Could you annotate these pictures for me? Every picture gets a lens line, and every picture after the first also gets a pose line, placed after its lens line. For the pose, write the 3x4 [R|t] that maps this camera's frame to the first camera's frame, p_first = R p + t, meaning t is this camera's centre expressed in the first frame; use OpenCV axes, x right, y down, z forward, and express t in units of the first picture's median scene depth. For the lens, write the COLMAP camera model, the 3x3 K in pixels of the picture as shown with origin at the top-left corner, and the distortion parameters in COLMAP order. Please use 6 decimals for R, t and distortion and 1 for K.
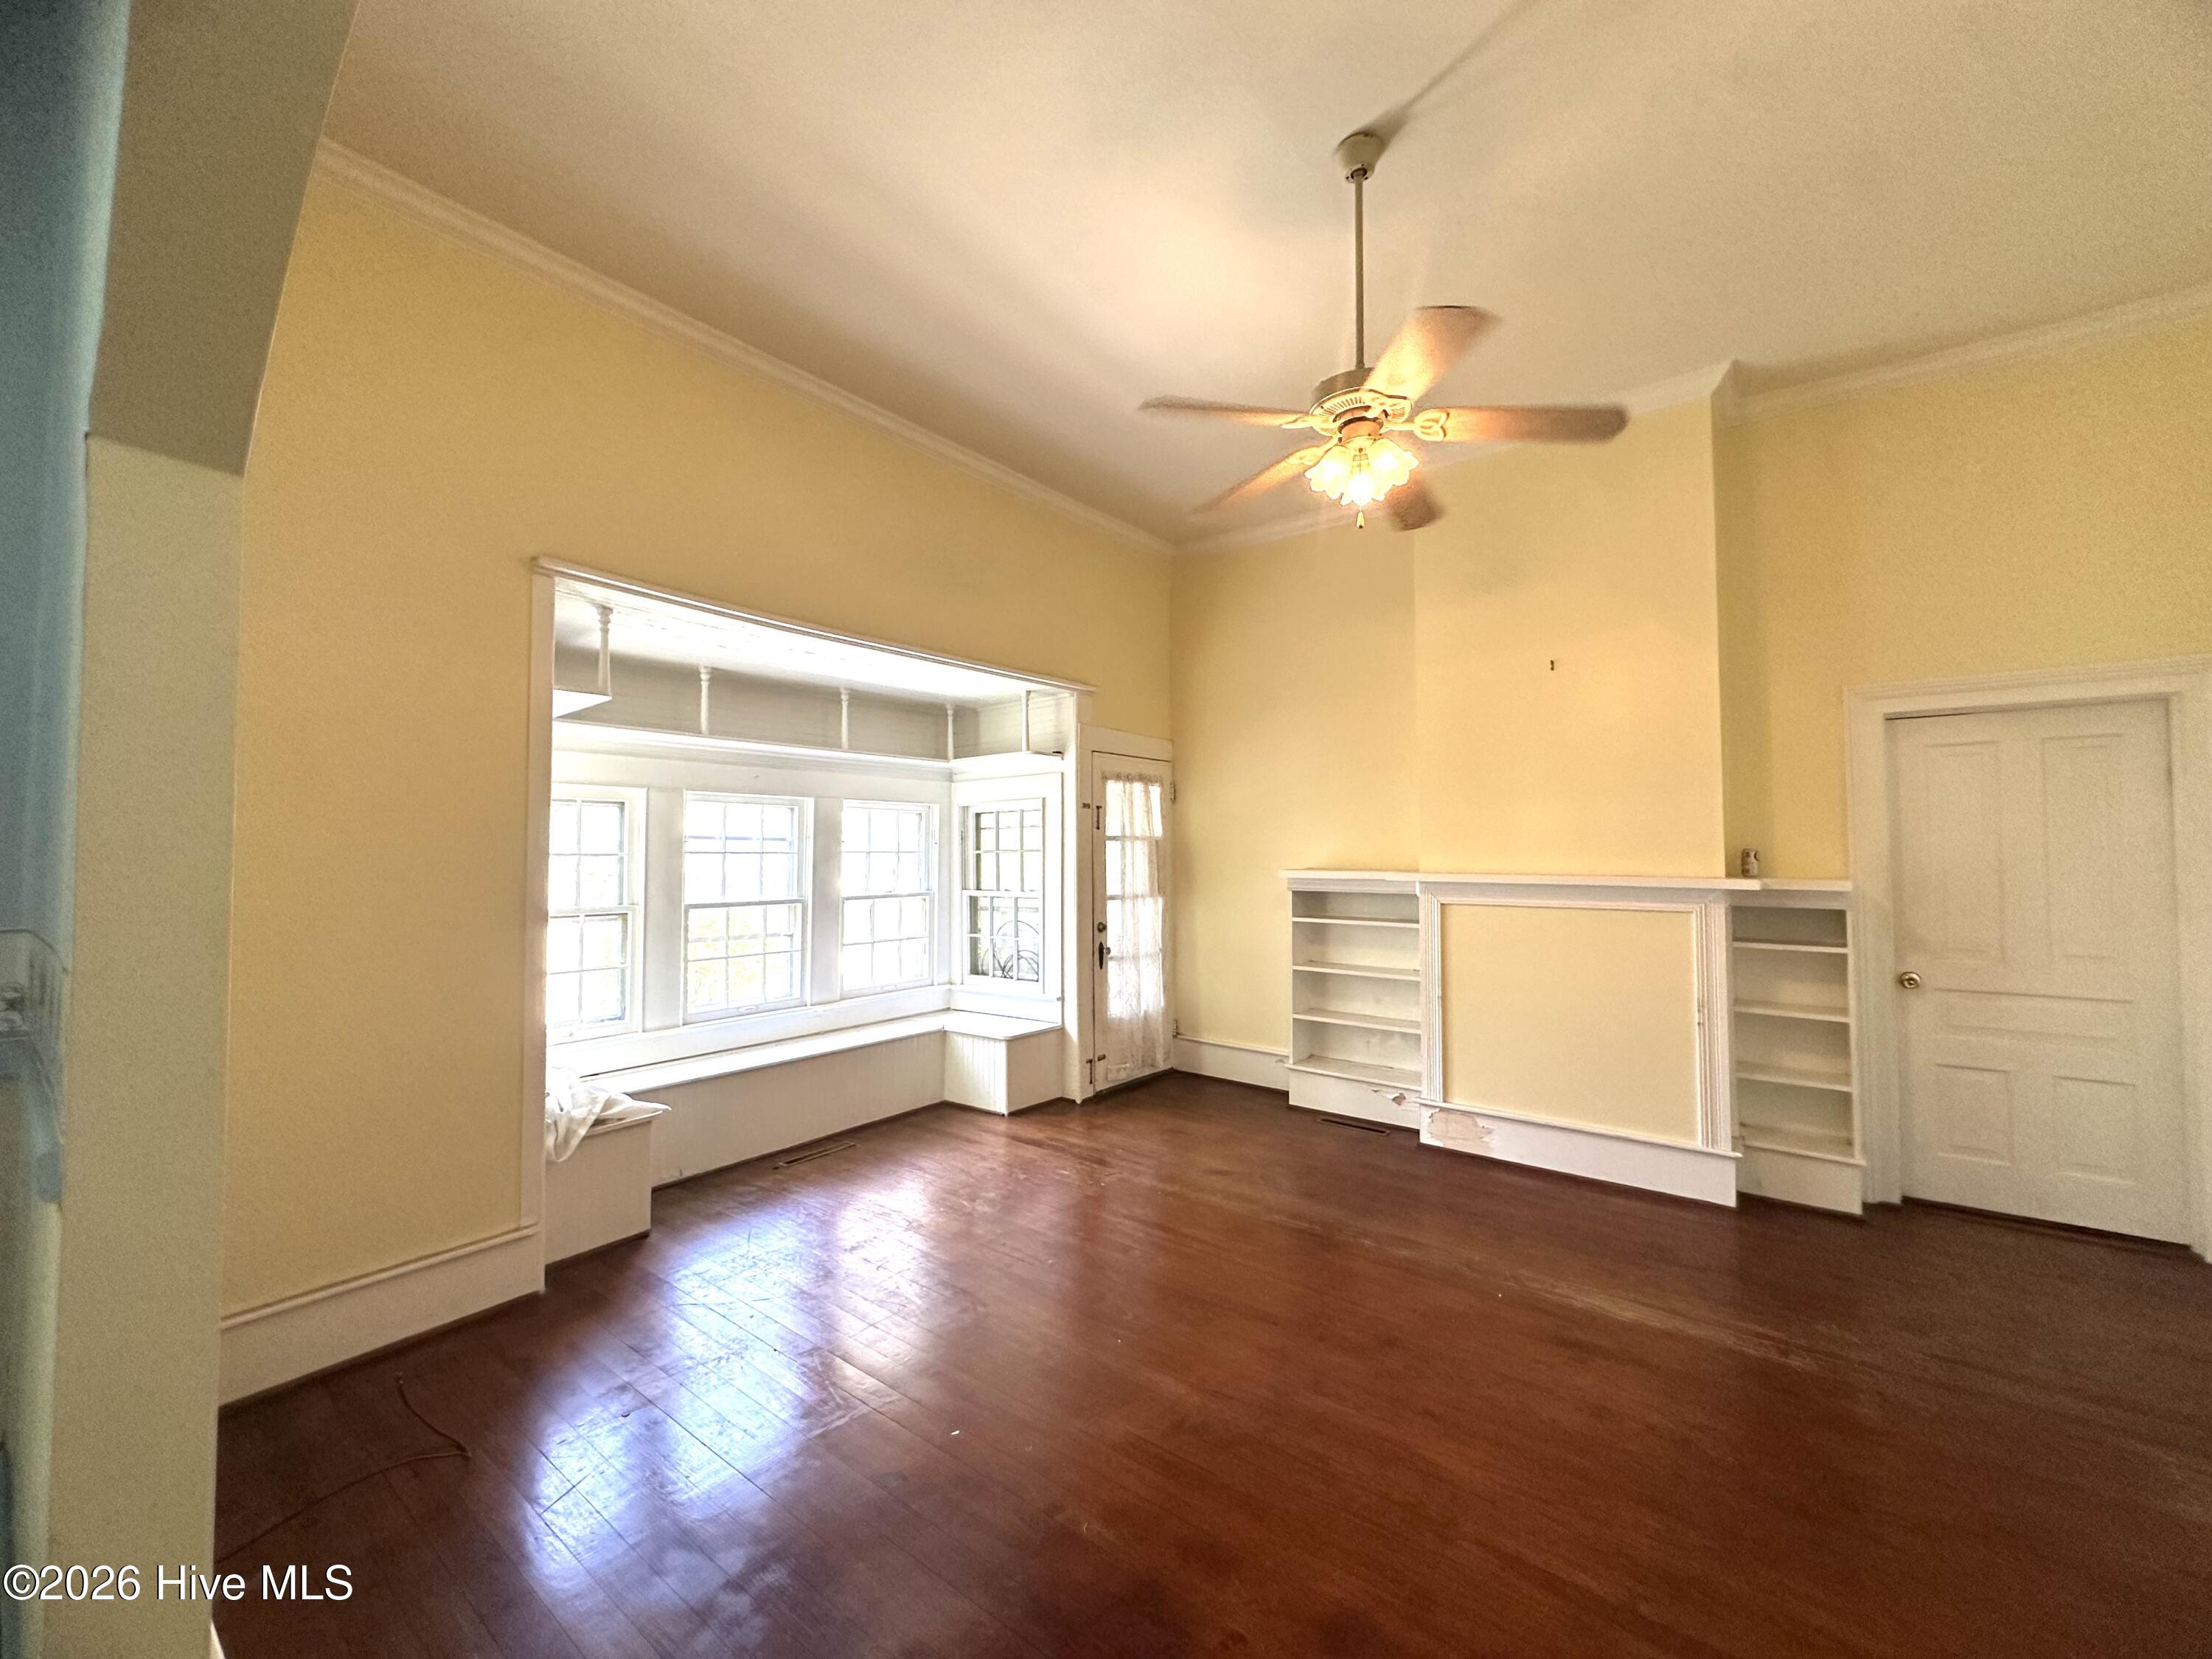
lens RADIAL K [[880.9, 0, 1105.4], [0, 880.9, 827.0], [0, 0, 1]] dist [-0.004628, 0.001055]
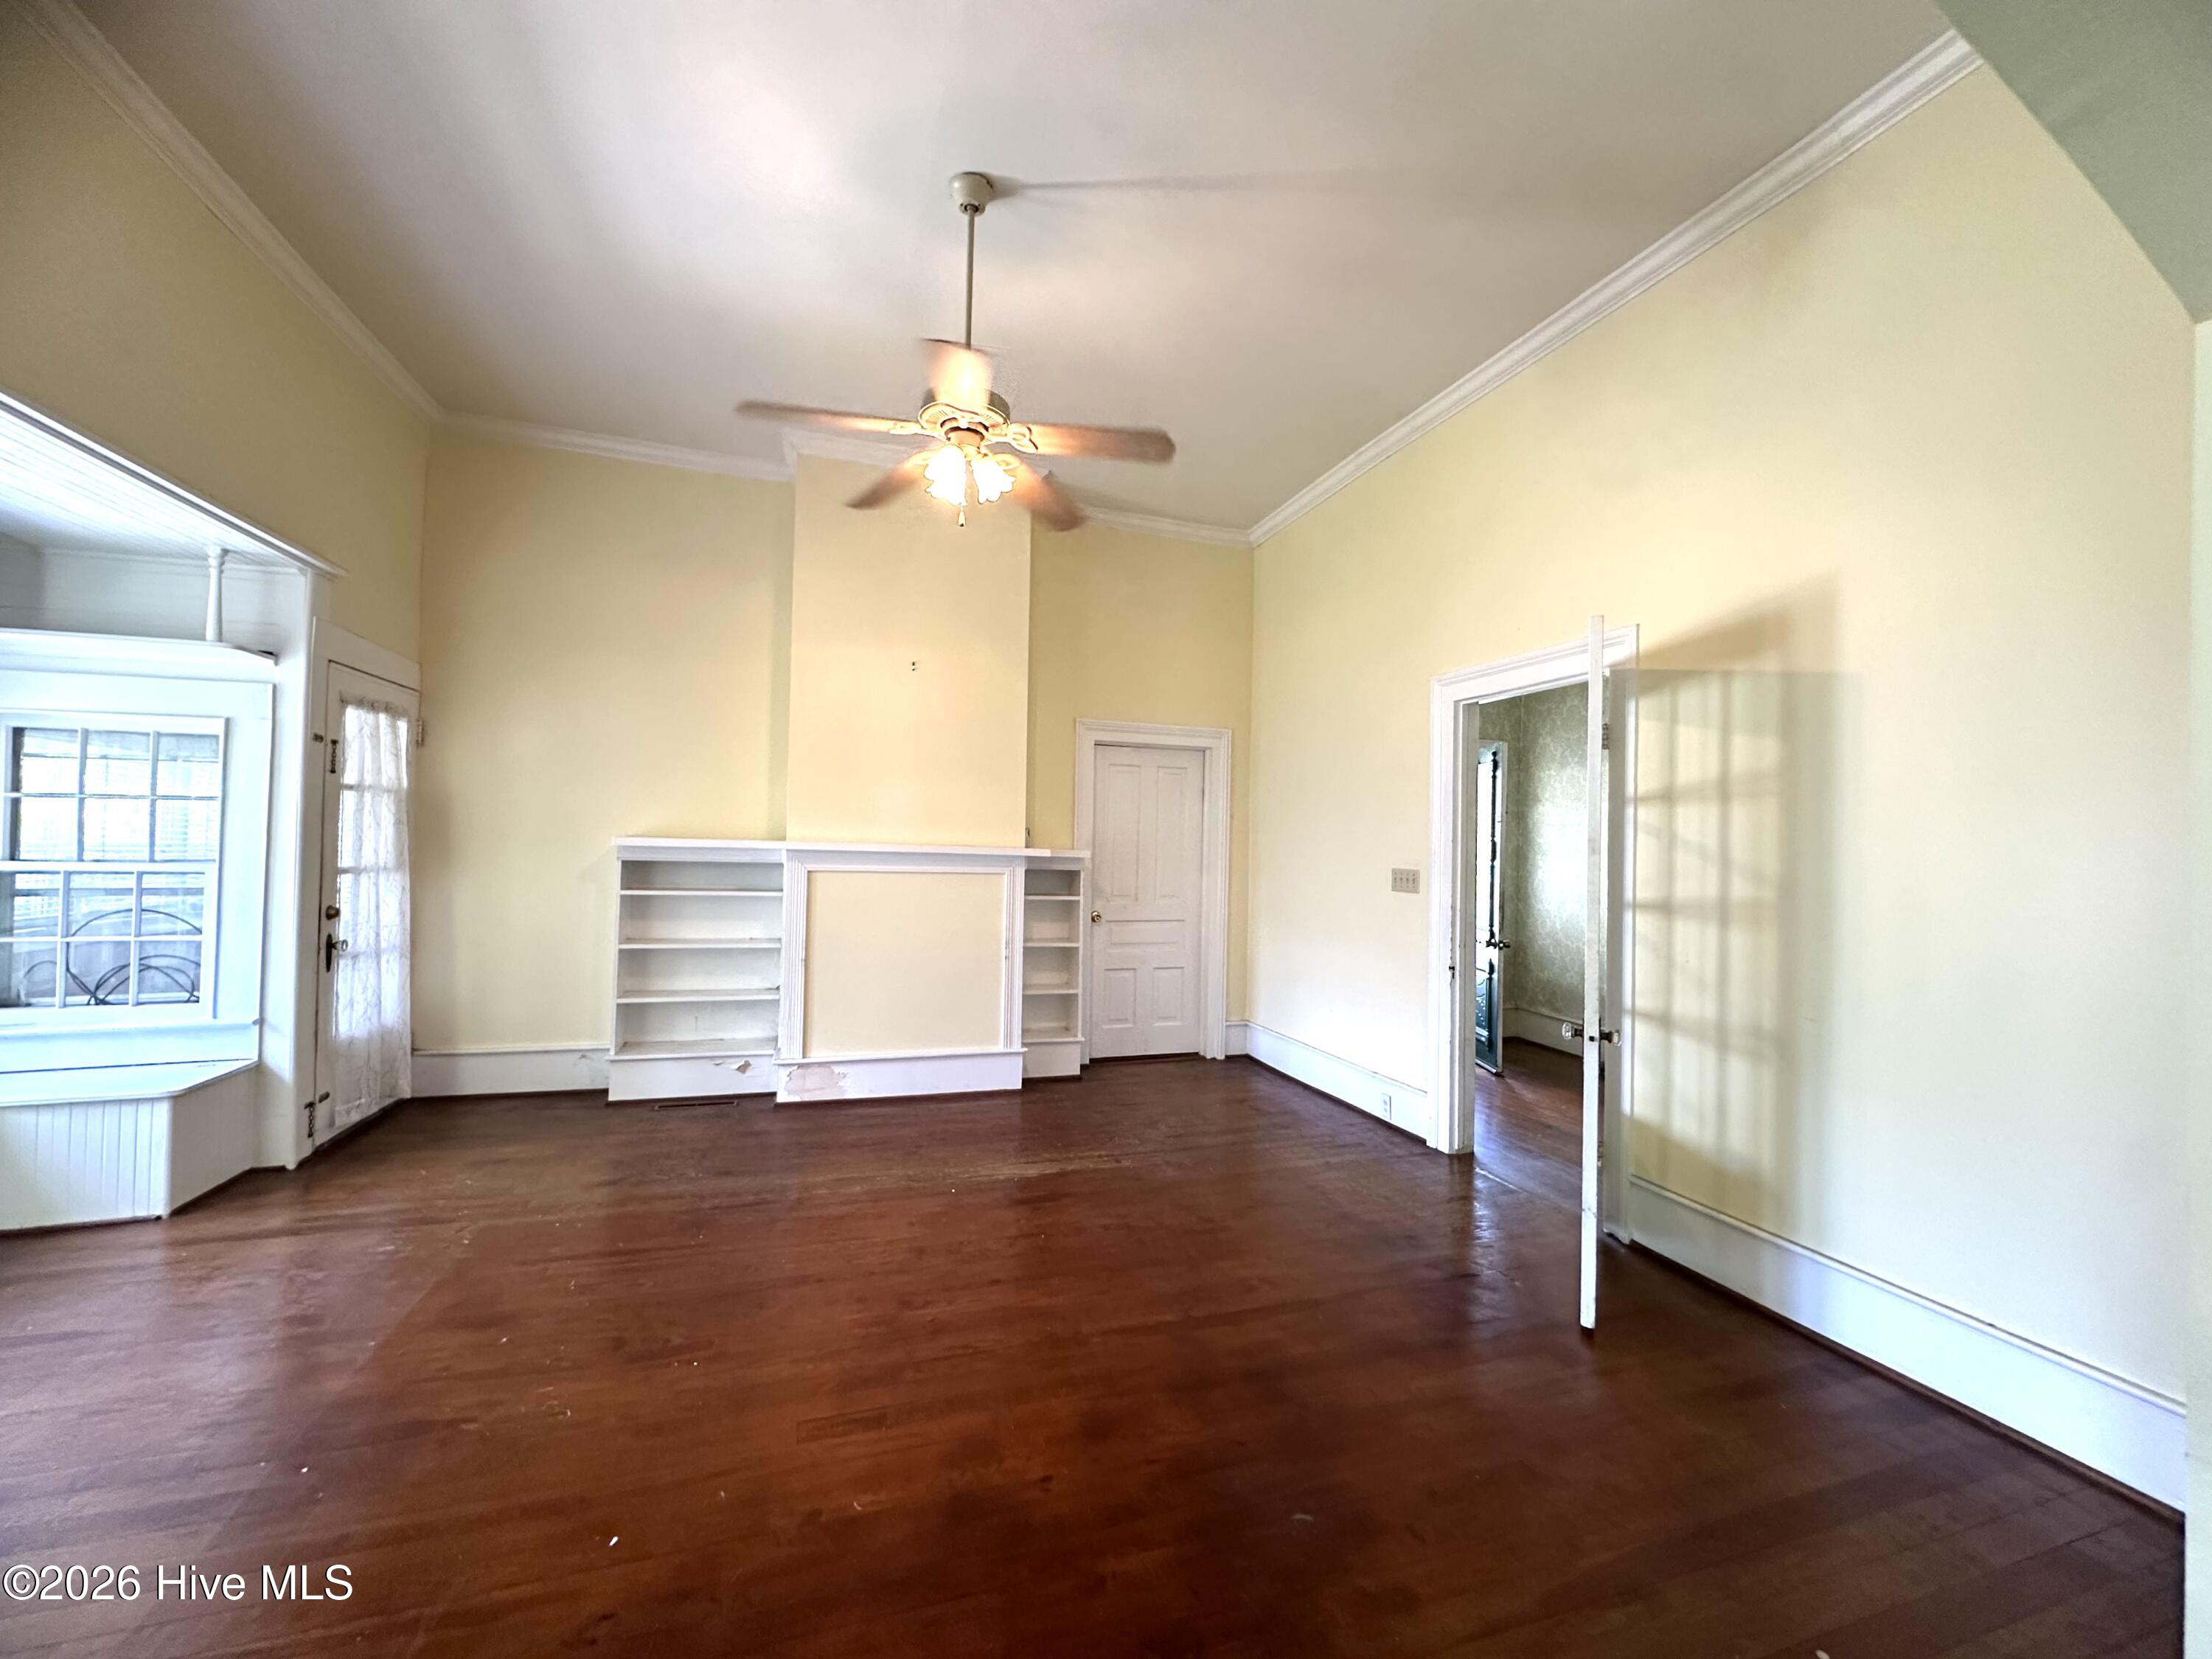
lens RADIAL K [[884.3, 0, 1106.0], [0, 884.3, 829.5], [0, 0, 1]] dist [-0.006724, 0.000061]
pose [[0.553111, 0.028773, 0.832611, -0.261866], [-0.049880, 0.998754, -0.001378, 0.018442], [-0.831613, -0.040768, 0.553857, 0.103445]]
